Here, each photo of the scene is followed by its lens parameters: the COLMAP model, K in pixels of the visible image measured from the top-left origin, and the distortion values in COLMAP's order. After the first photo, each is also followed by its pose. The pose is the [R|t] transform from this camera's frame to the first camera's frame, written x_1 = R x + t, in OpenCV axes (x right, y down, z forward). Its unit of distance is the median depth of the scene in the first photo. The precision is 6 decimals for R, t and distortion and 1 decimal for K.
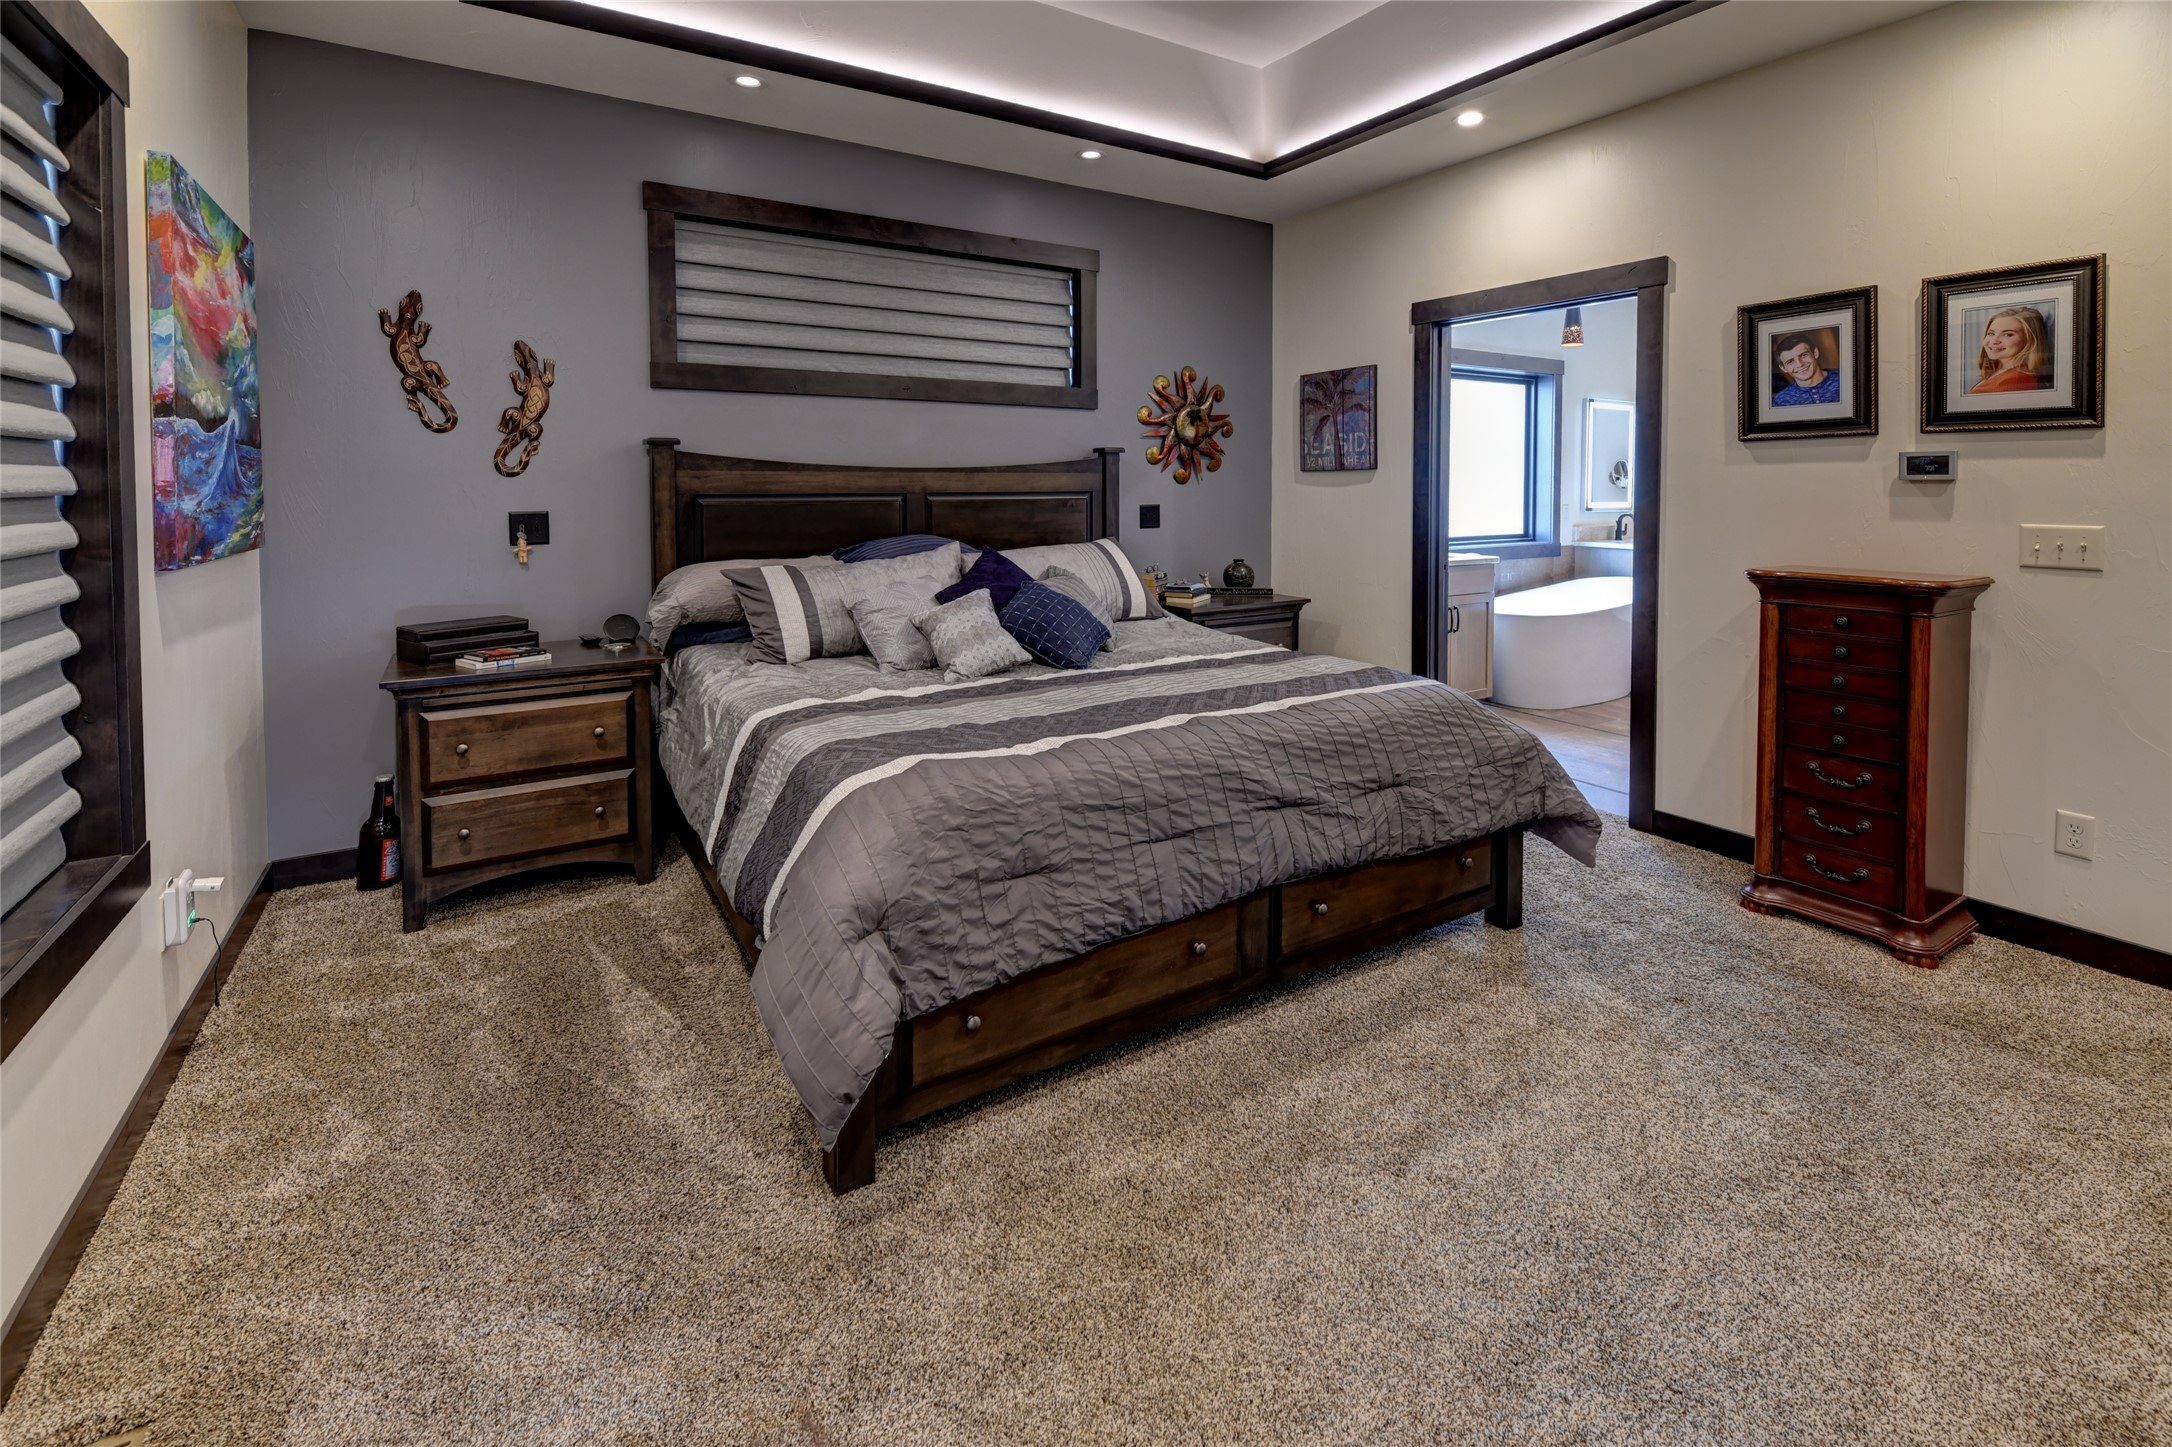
lens RADIAL K [[953.5, 0, 1085.2], [0, 953.5, 502.1], [0, 0, 1]] dist [-0.000508, -0.000055]
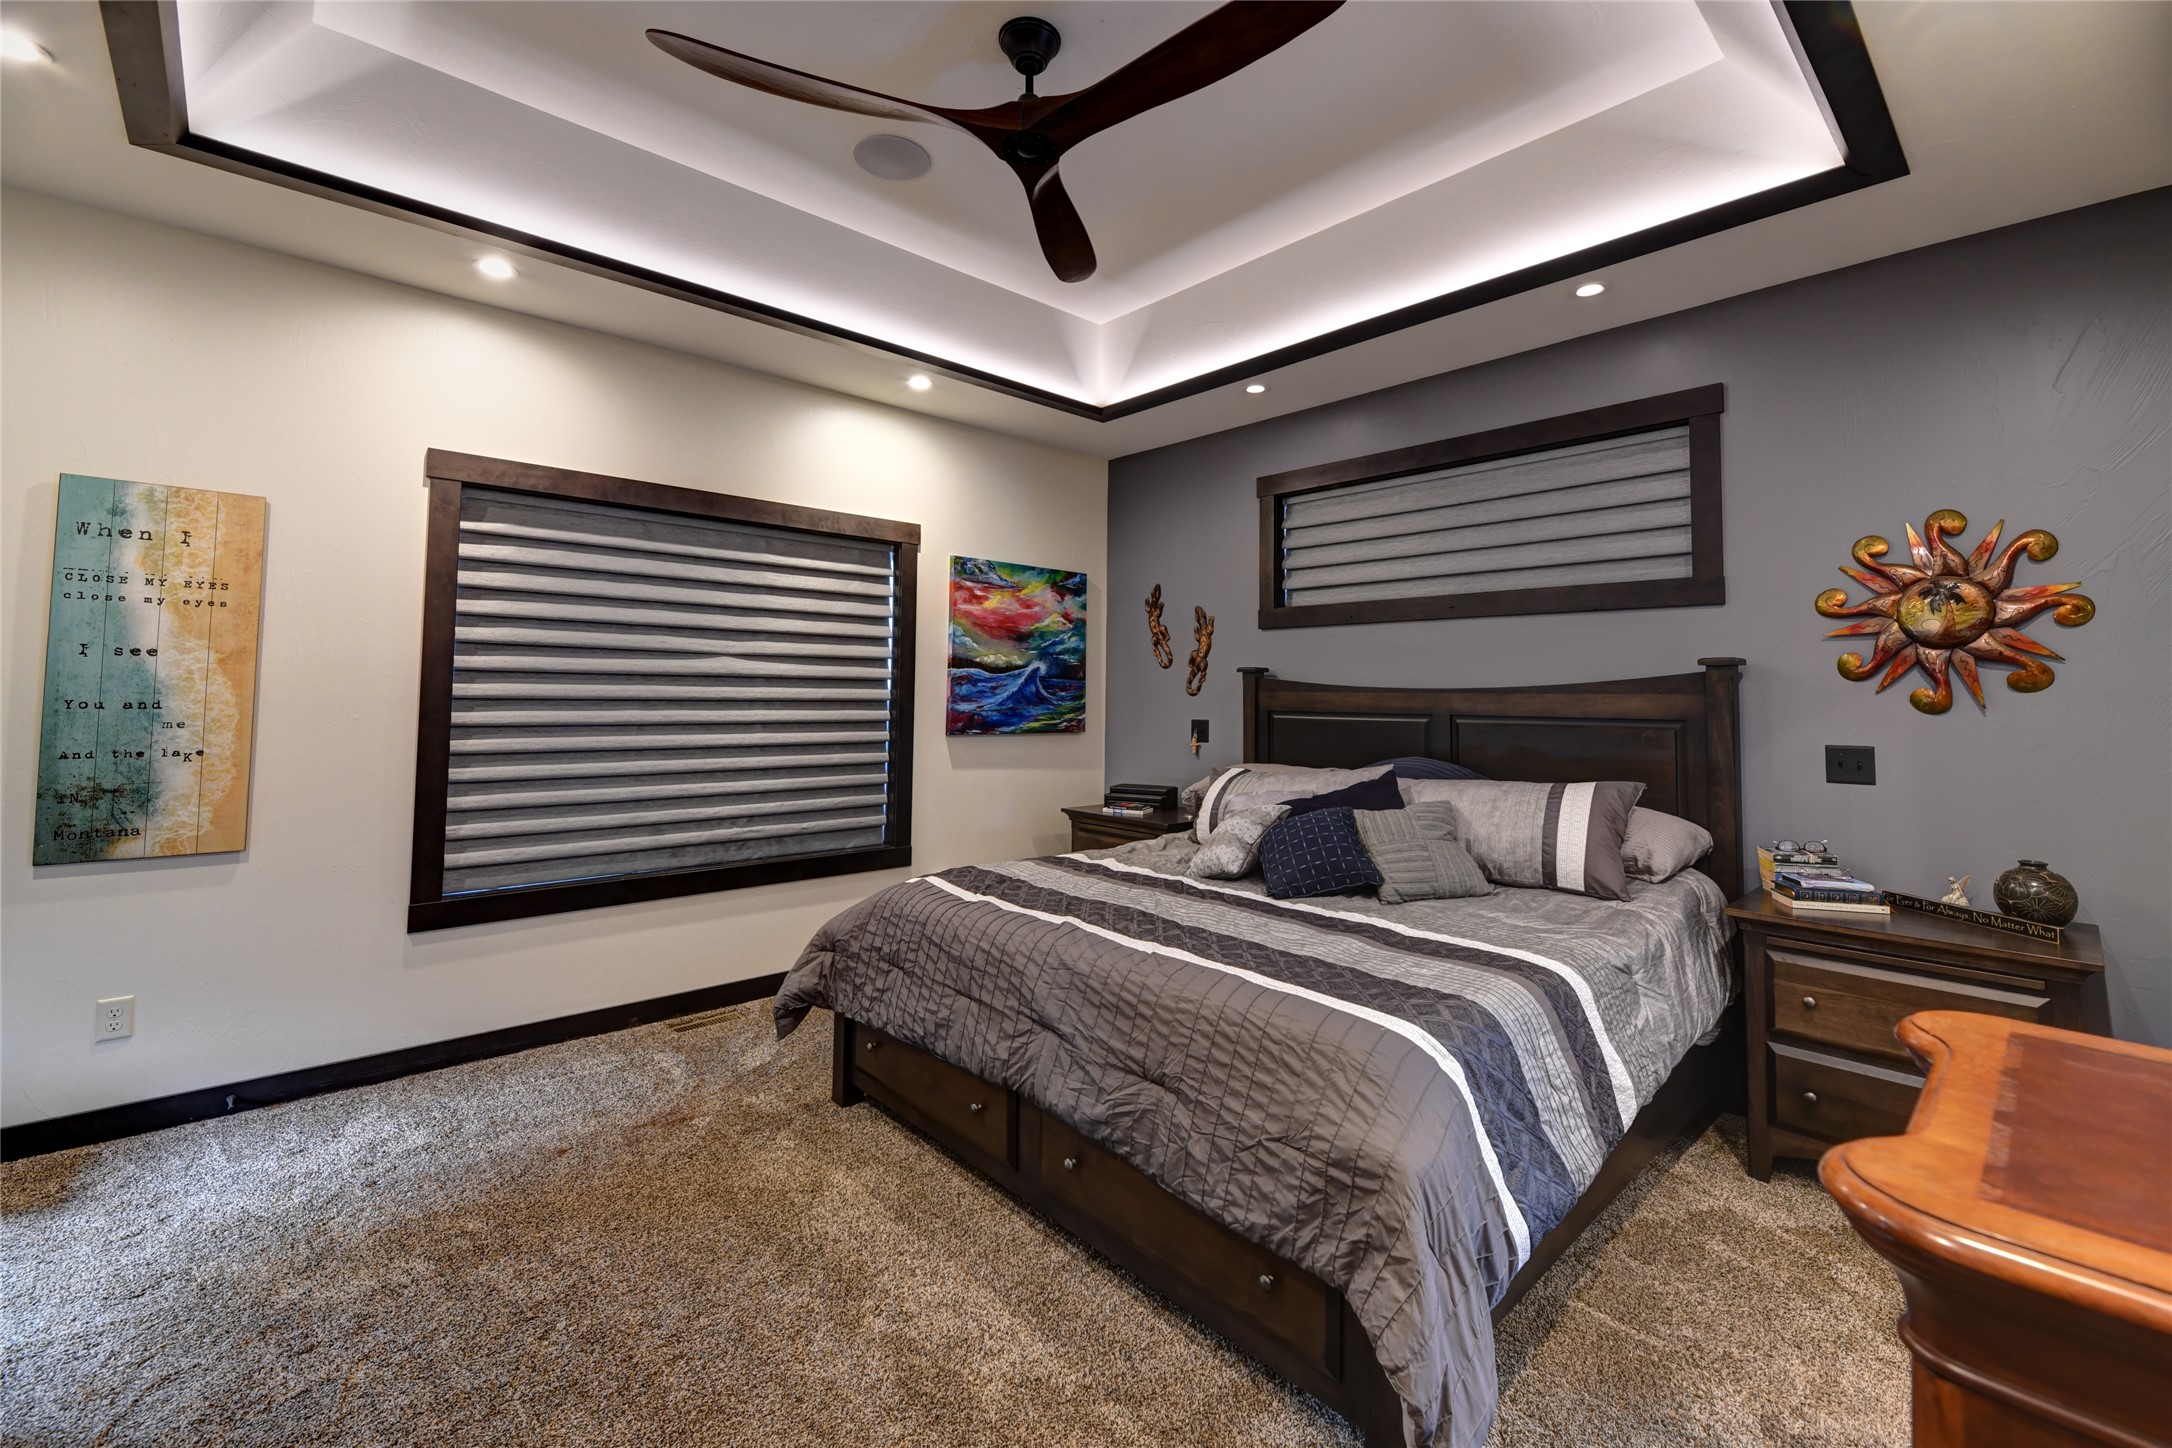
lens RADIAL K [[920.8, 0, 1130.2], [0, 920.8, 654.1], [0, 0, 1]] dist [0.000212, -0.000033]
pose [[0.201623, -0.044449, -0.978454, 0.730007], [-0.034830, 0.998013, -0.052514, -0.011774], [0.978844, 0.044668, 0.199674, 0.546316]]
